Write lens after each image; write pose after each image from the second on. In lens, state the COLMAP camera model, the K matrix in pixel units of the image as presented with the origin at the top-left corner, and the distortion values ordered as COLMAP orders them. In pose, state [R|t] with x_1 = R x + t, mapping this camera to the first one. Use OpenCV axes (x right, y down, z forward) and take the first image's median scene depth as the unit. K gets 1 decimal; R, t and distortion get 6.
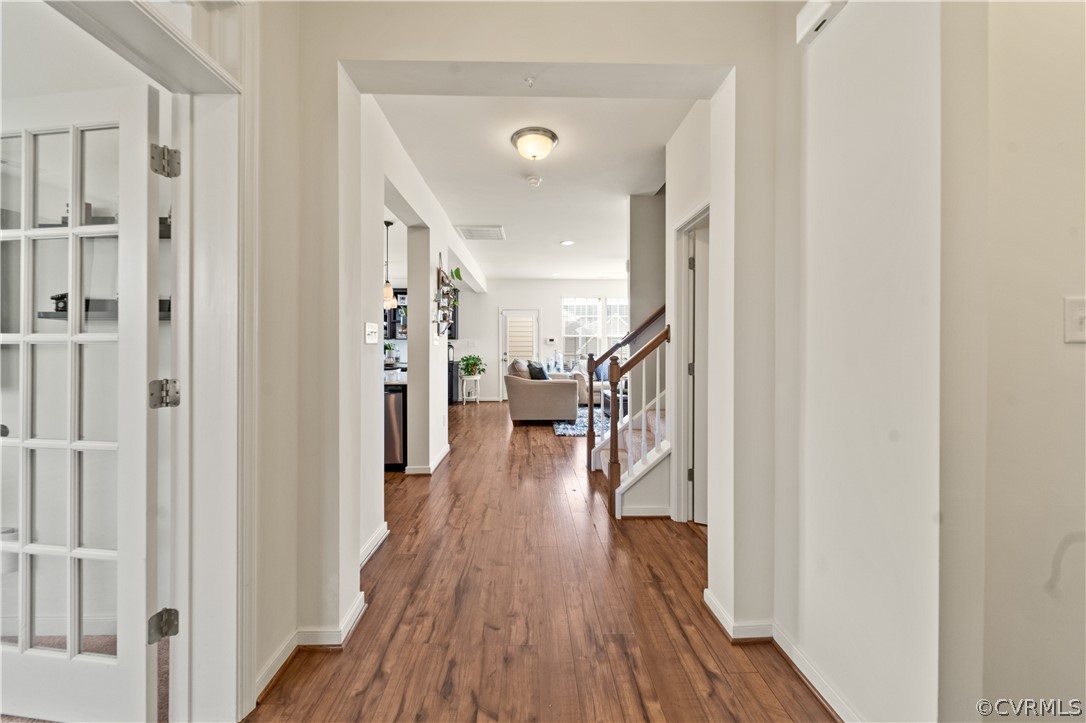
lens RADIAL K [[384.3, 0, 541.1], [0, 384.3, 352.1], [0, 0, 1]] dist [-0.000716, -0.000653]
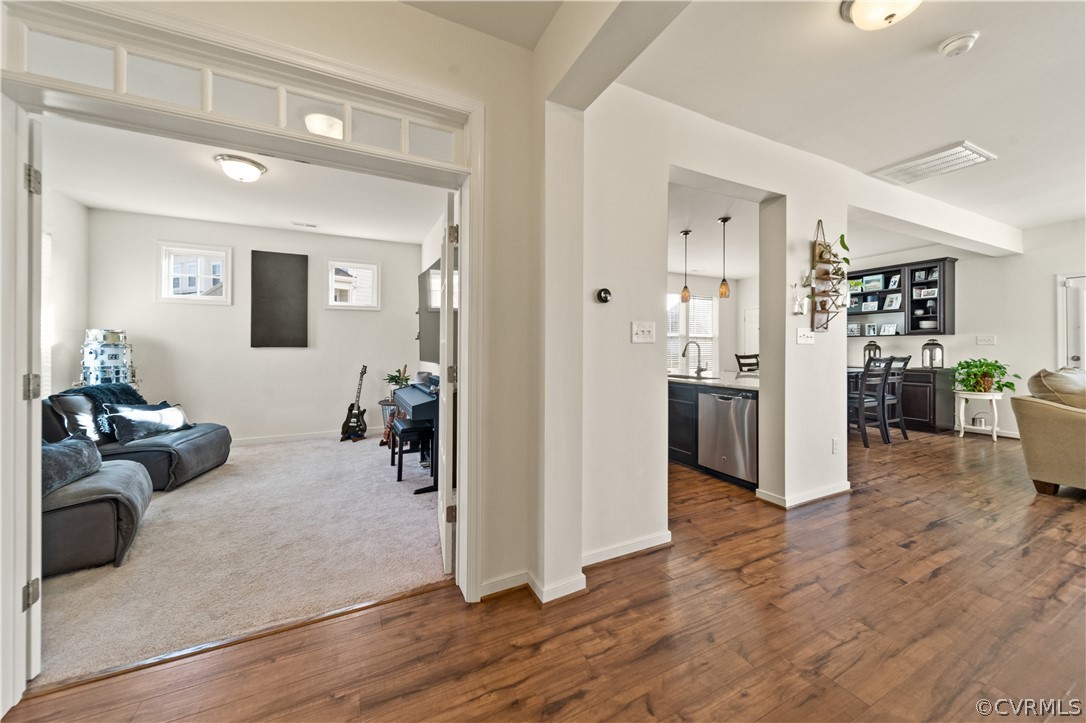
lens RADIAL K [[384.3, 0, 530.2], [0, 384.3, 347.7], [0, 0, 1]] dist [-0.000716, -0.000653]
pose [[0.406443, -0.000246, -0.913676, 0.439591], [-0.010727, 0.999930, -0.005042, 0.000166], [0.913613, 0.011851, 0.406411, 0.415016]]
